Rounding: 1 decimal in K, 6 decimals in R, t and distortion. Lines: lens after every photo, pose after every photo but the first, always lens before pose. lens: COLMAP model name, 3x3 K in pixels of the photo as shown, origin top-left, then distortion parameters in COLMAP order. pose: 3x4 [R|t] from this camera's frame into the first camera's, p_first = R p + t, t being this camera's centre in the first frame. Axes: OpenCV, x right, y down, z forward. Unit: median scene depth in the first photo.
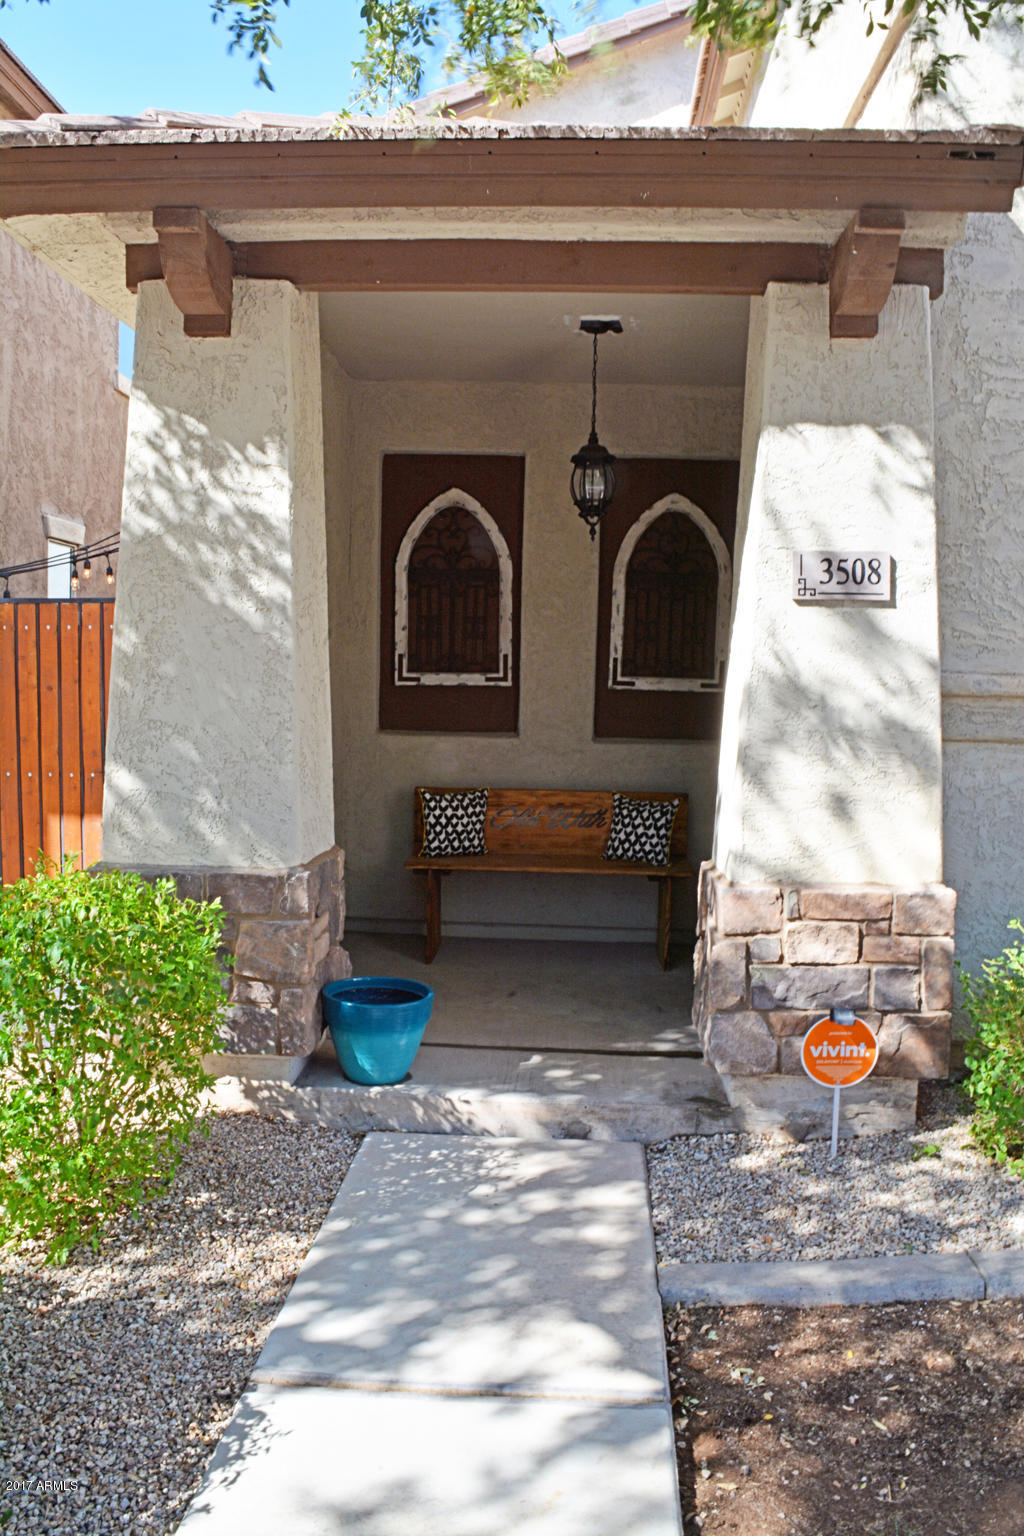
lens RADIAL K [[1202.6, 0, 512.0], [0, 1202.6, 773.6], [0, 0, 1]] dist [-0.098657, 0.028642]
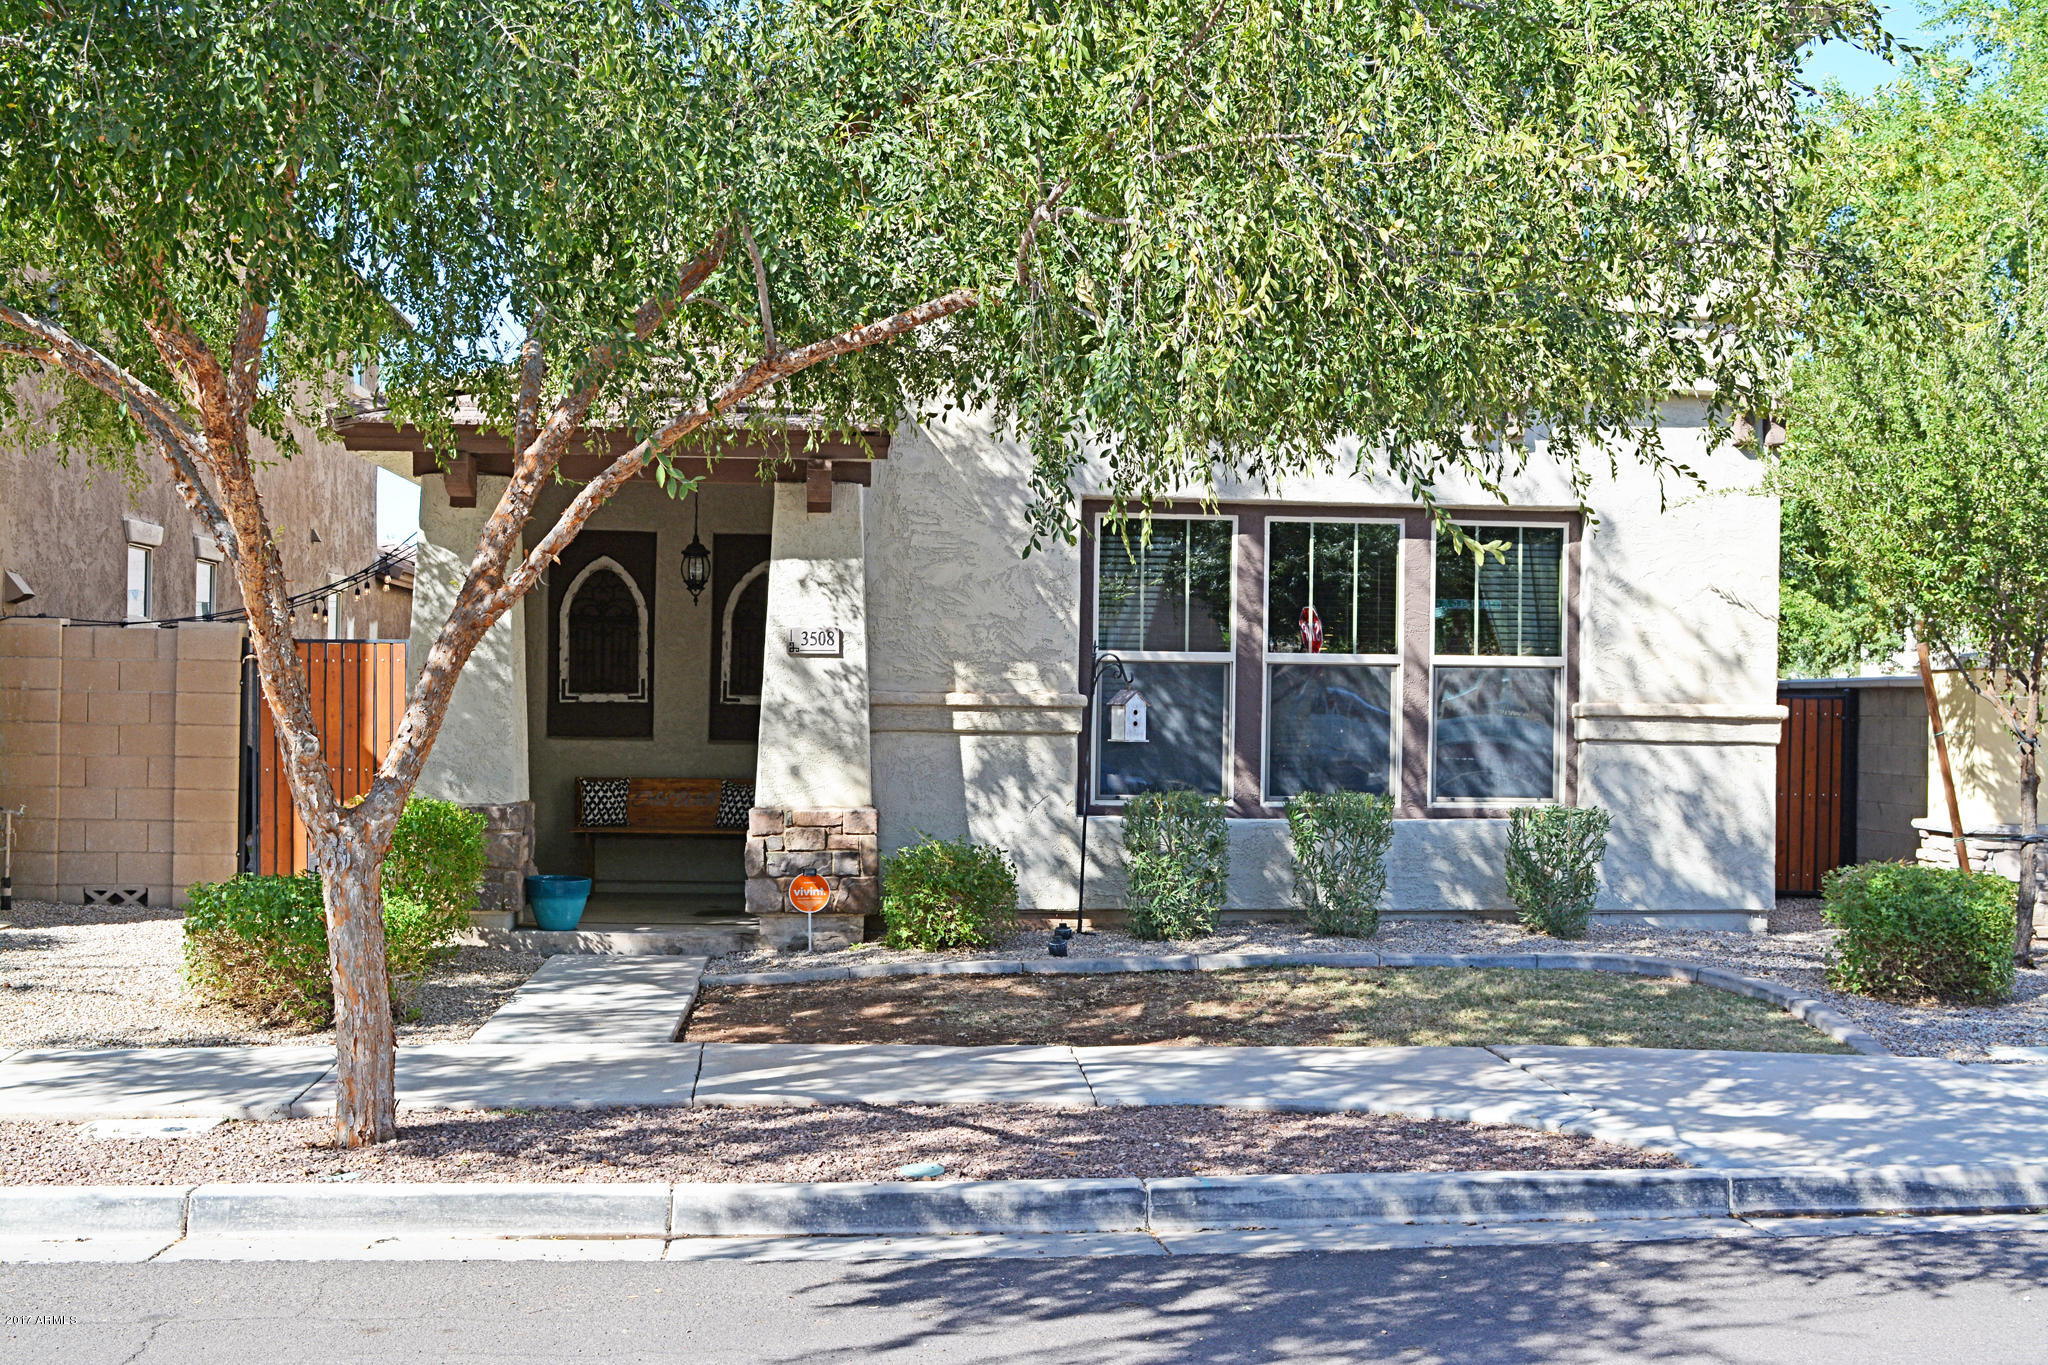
lens RADIAL K [[2181.2, 0, 1029.7], [0, 2181.2, 683.1], [0, 0, 1]] dist [-0.096900, 0.000000]
pose [[0.990228, -0.004871, 0.139372, 0.087605], [0.016397, 0.996525, -0.081670, 0.115643], [-0.138490, 0.083157, 0.986866, -1.521541]]
